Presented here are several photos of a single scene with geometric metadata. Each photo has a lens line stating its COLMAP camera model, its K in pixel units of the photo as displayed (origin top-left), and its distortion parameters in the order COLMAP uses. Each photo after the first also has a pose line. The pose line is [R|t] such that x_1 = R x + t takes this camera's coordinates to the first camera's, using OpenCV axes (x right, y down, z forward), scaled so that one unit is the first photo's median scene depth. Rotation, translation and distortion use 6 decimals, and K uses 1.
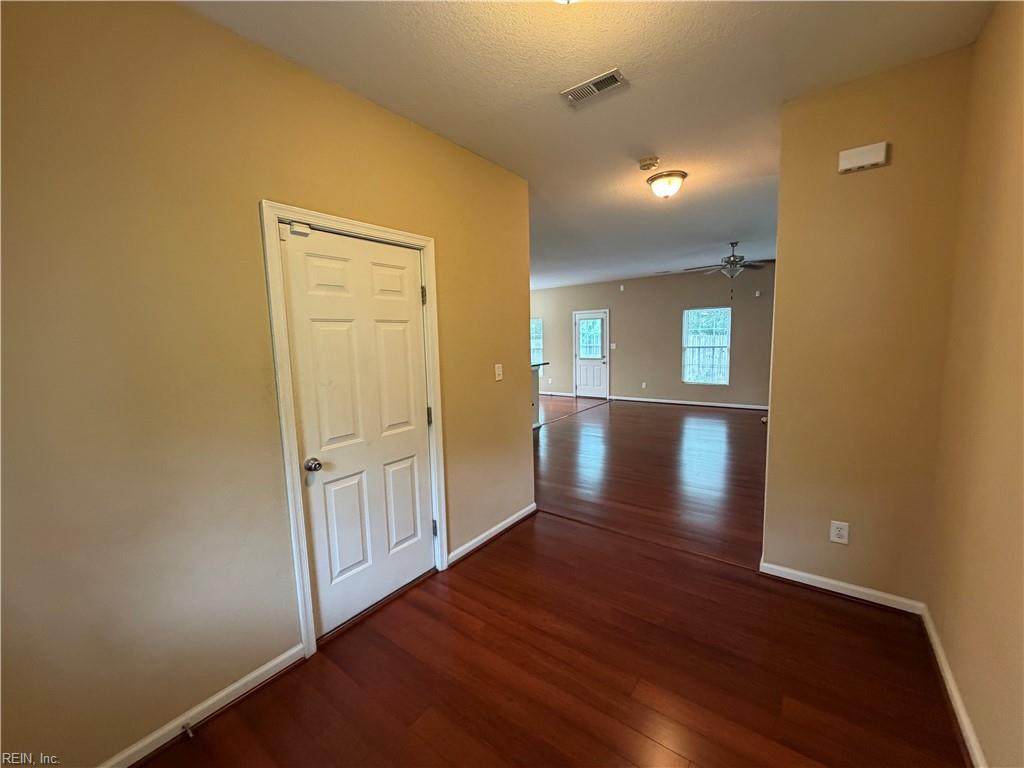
lens RADIAL K [[409.2, 0, 511.1], [0, 409.2, 386.0], [0, 0, 1]] dist [0.002525, 0.000126]
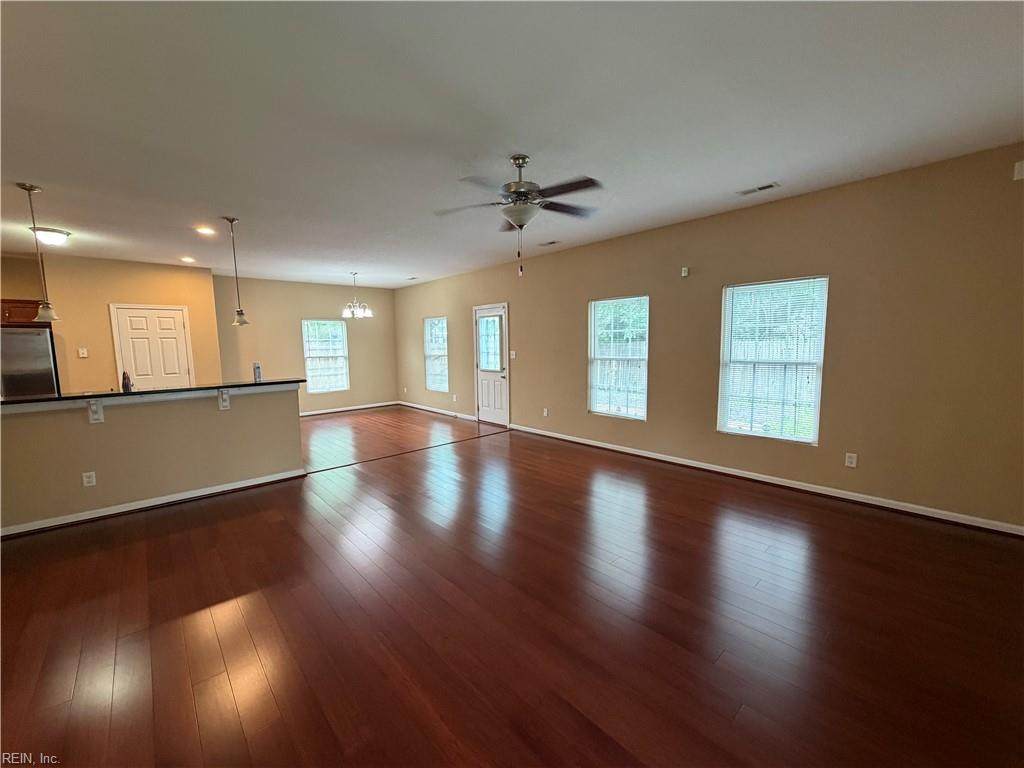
lens RADIAL K [[409.2, 0, 507.3], [0, 409.2, 386.6], [0, 0, 1]] dist [0.002525, 0.000126]
pose [[0.981324, 0.032624, -0.189577, 0.376847], [-0.034155, 0.999405, -0.004814, -0.037453], [0.189307, 0.011199, 0.981854, 0.298716]]
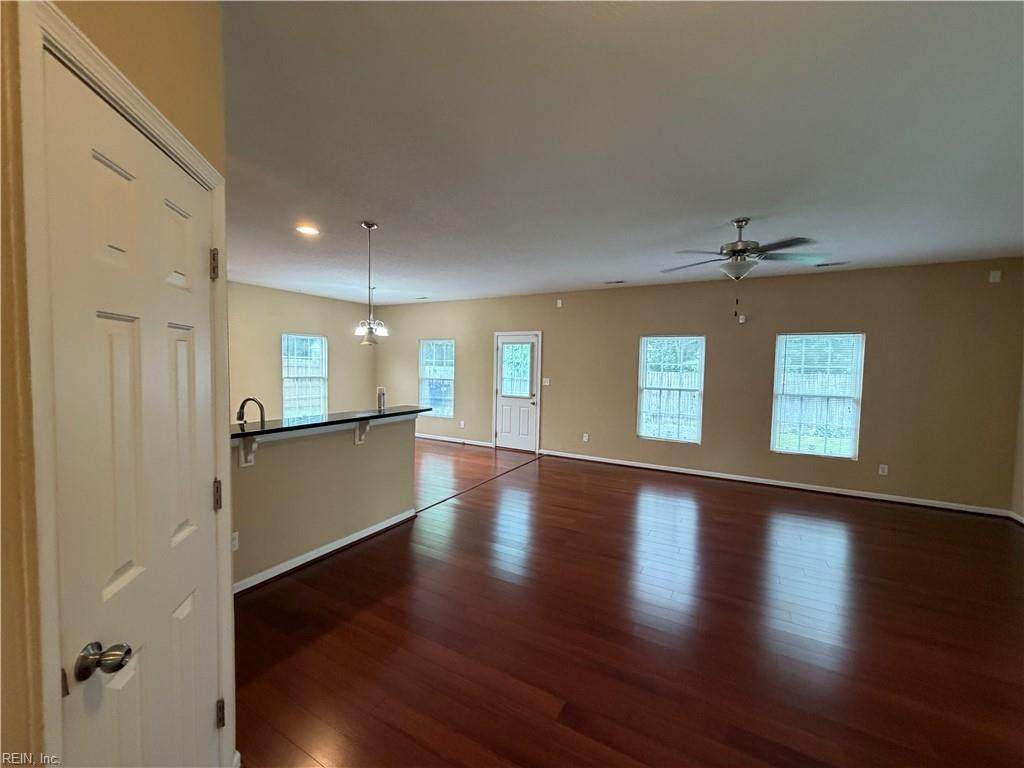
lens RADIAL K [[409.2, 0, 510.1], [0, 409.2, 388.1], [0, 0, 1]] dist [0.002525, 0.000126]
pose [[0.989504, 0.041049, 0.138550, 0.085057], [-0.032249, 0.997353, -0.065170, -0.035738], [-0.140858, 0.060018, 0.988209, 0.286298]]
